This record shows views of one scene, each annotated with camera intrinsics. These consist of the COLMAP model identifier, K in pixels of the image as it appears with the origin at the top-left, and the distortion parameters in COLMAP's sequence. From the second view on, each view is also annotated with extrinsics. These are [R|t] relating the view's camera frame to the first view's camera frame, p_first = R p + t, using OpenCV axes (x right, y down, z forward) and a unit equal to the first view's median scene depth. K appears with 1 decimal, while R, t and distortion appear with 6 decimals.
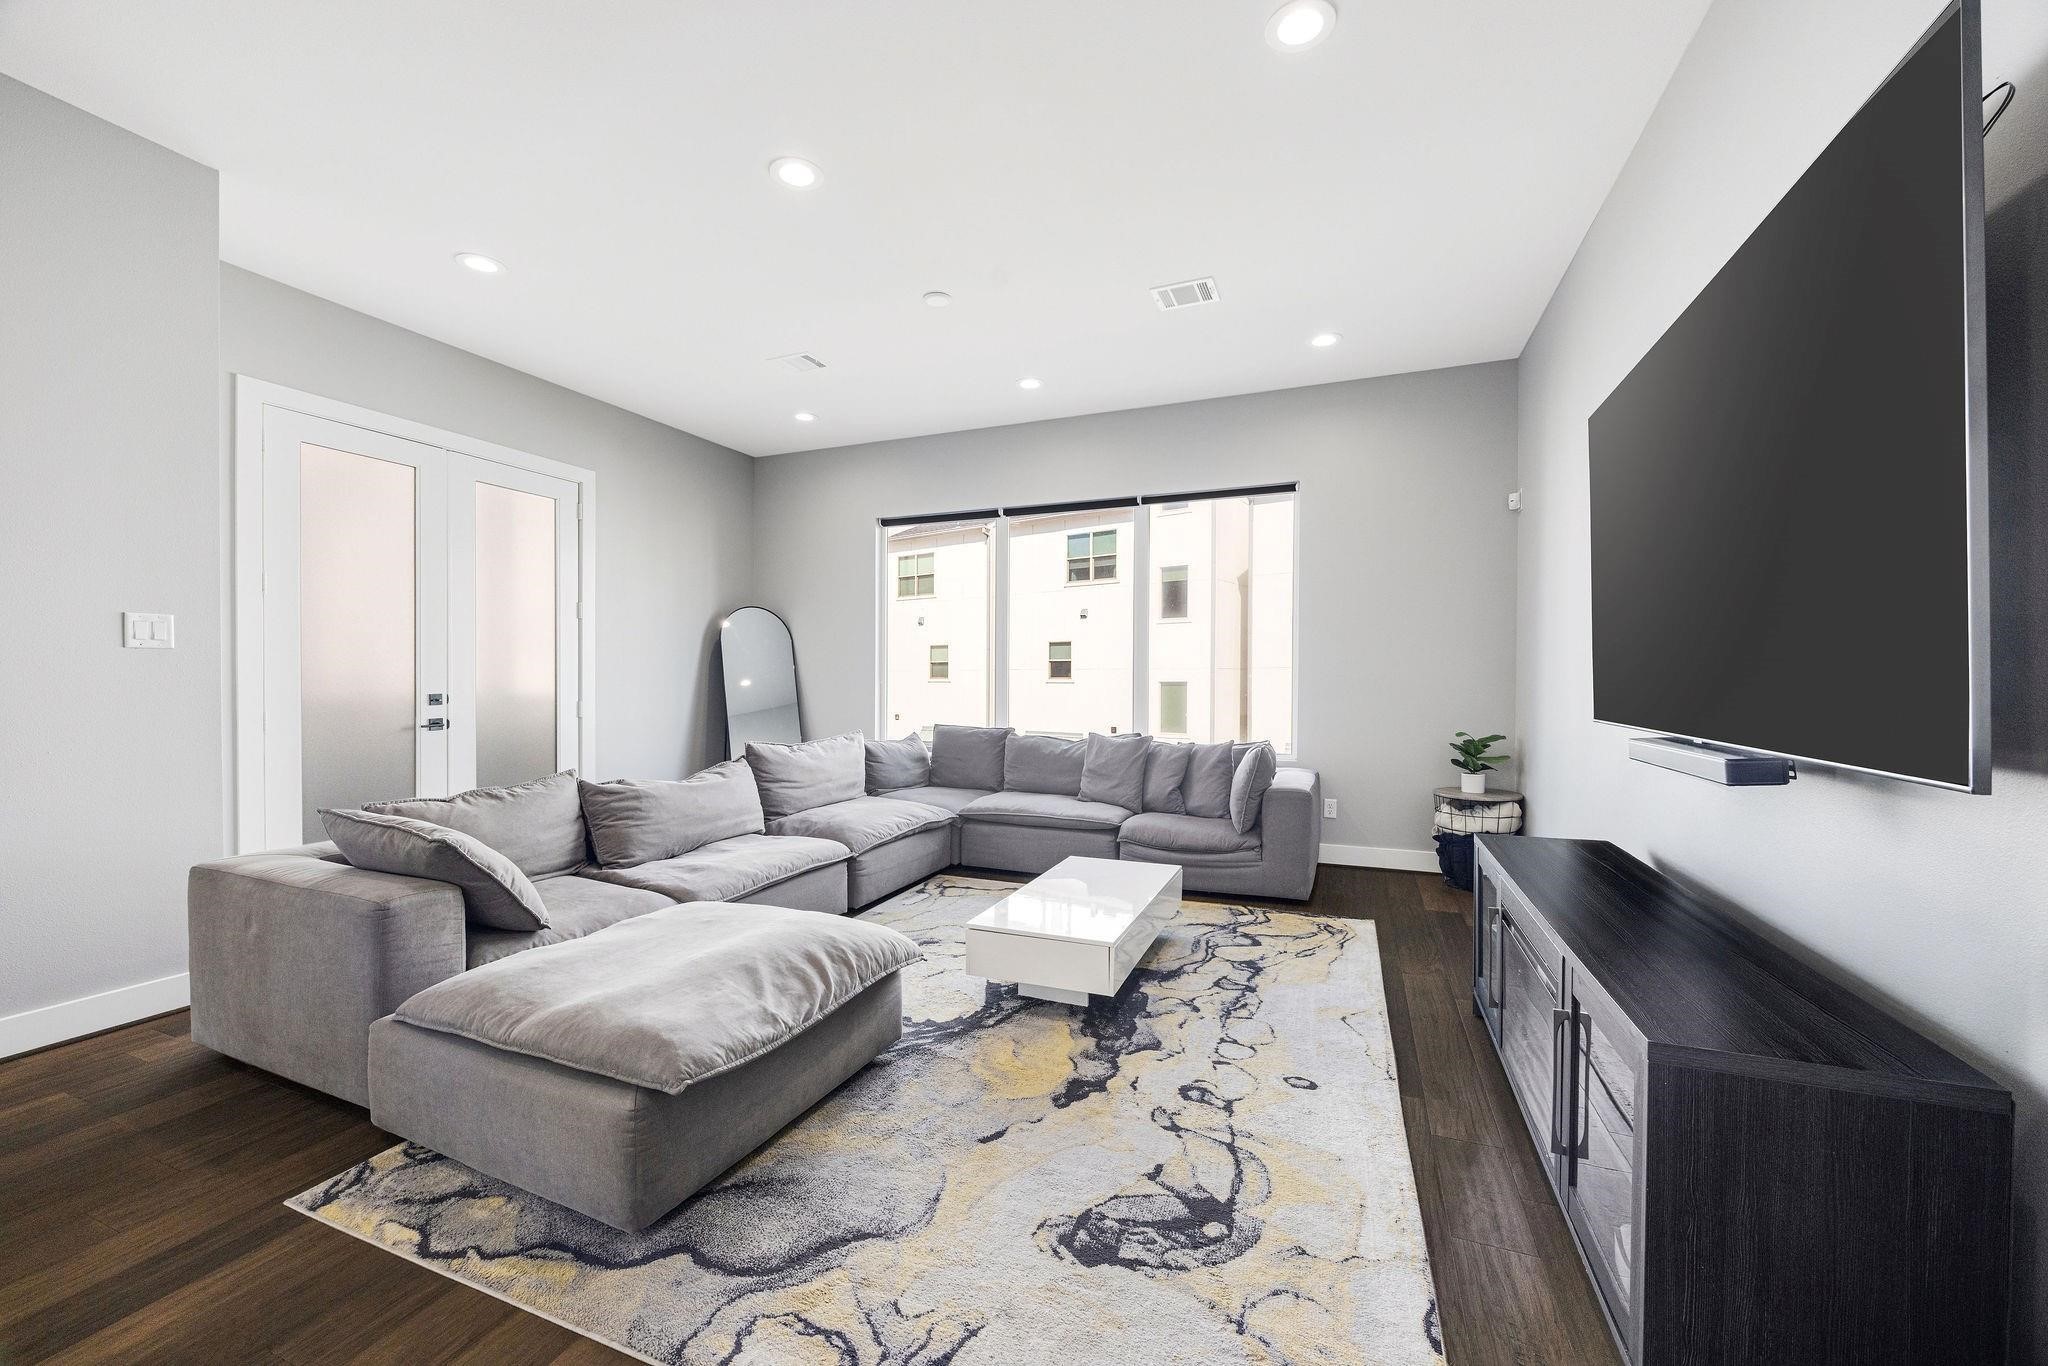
lens RADIAL K [[779.9, 0, 1028.3], [0, 779.9, 671.1], [0, 0, 1]] dist [-0.002060, -0.000487]
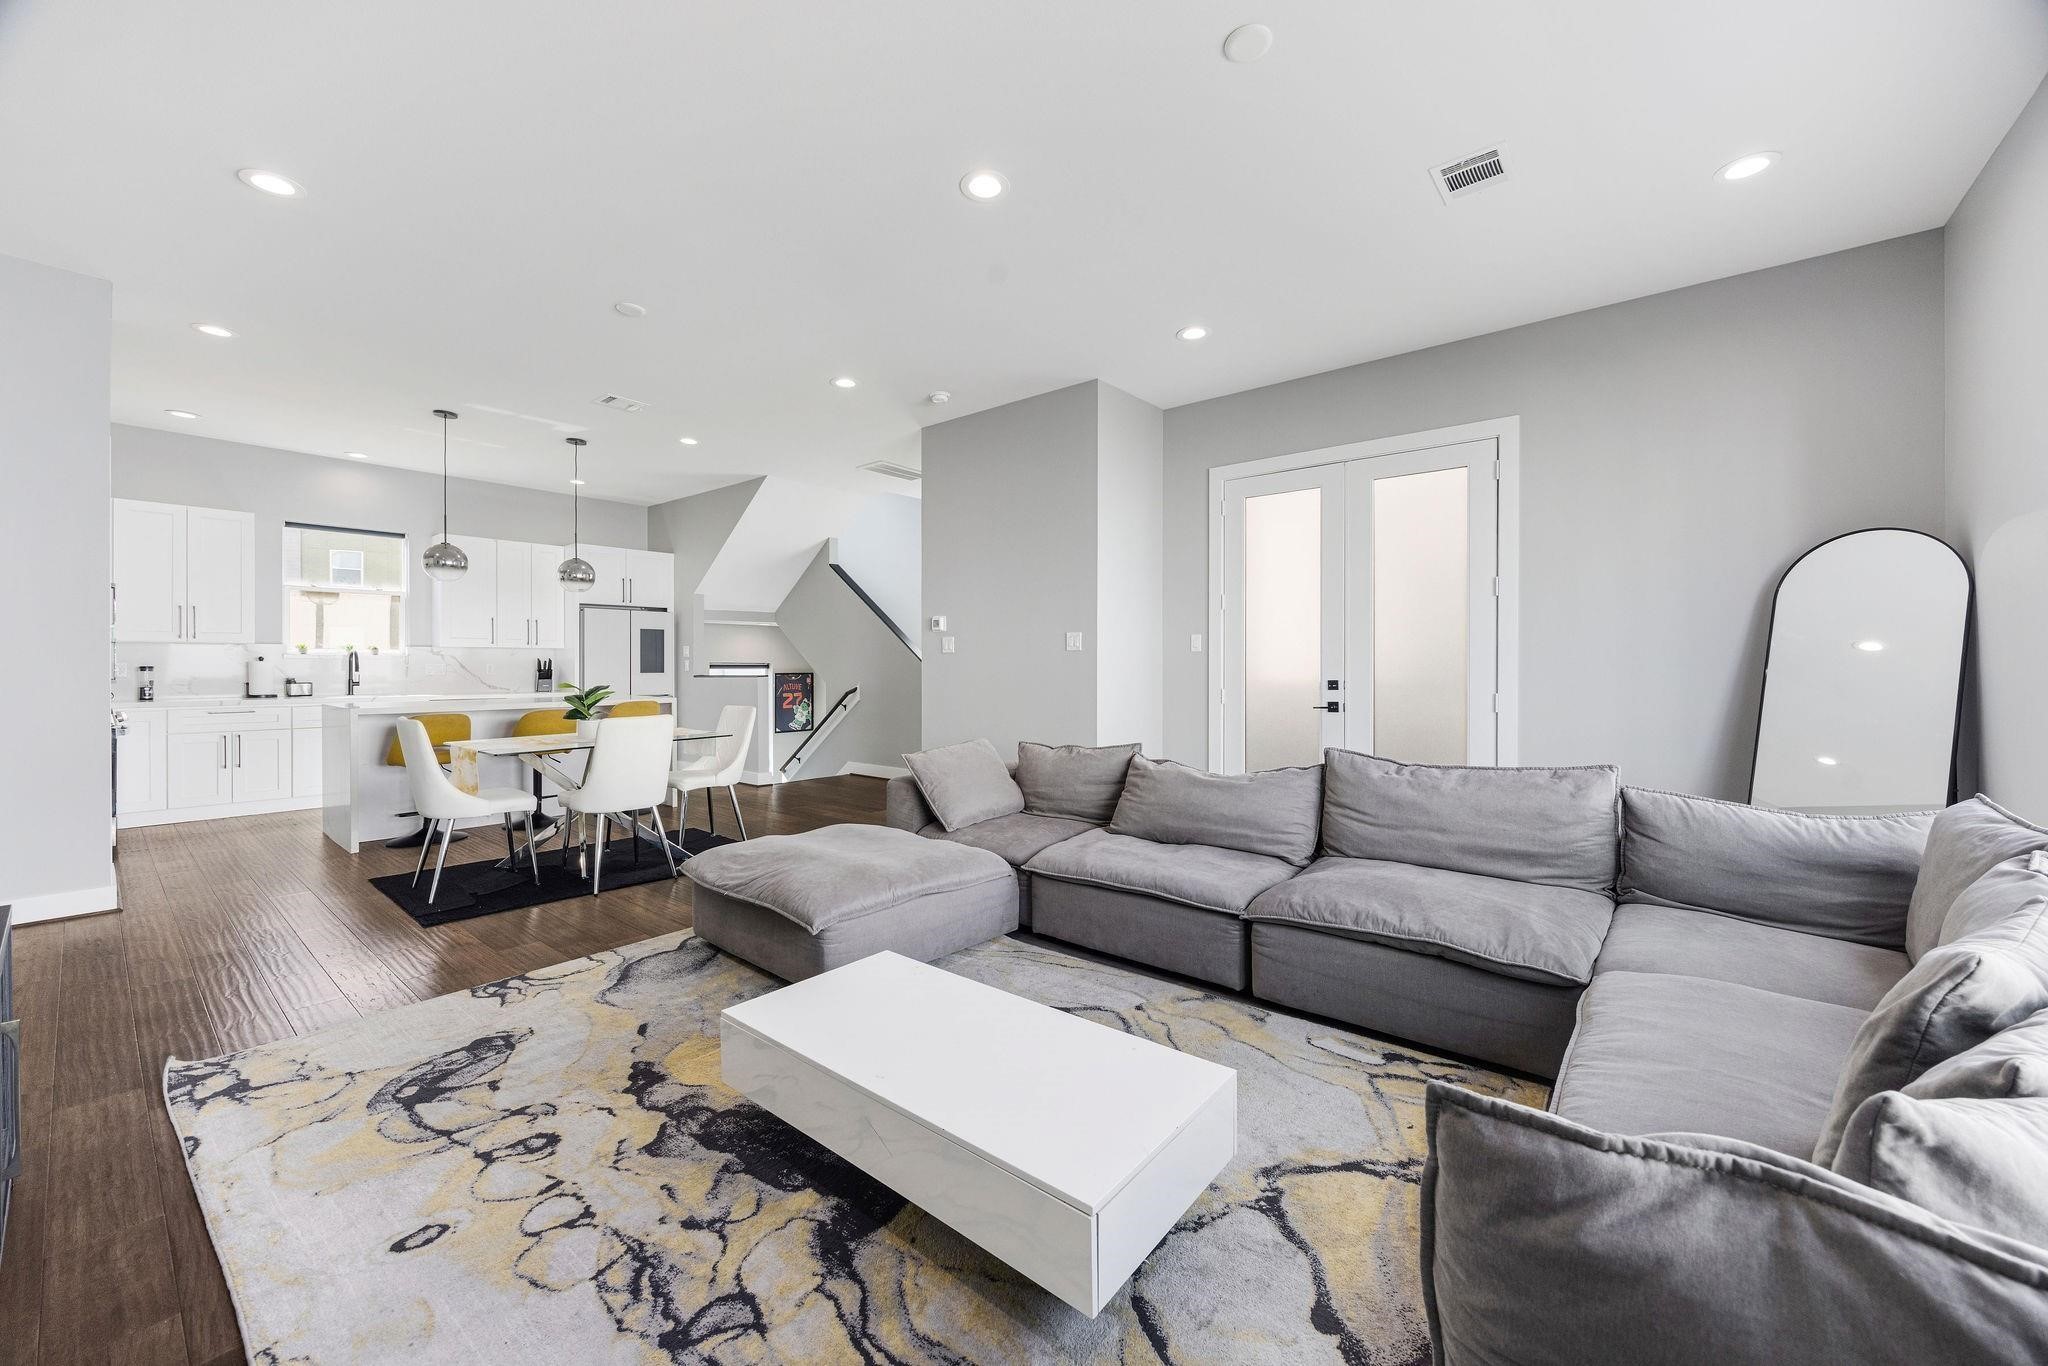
lens RADIAL K [[779.9, 0, 1028.3], [0, 779.9, 671.1], [0, 0, 1]] dist [-0.002060, -0.000487]
pose [[-0.292686, 0.003661, -0.956202, 0.814500], [0.010756, 0.999942, 0.000536, 0.019796], [0.956148, -0.010128, -0.292708, 1.647274]]
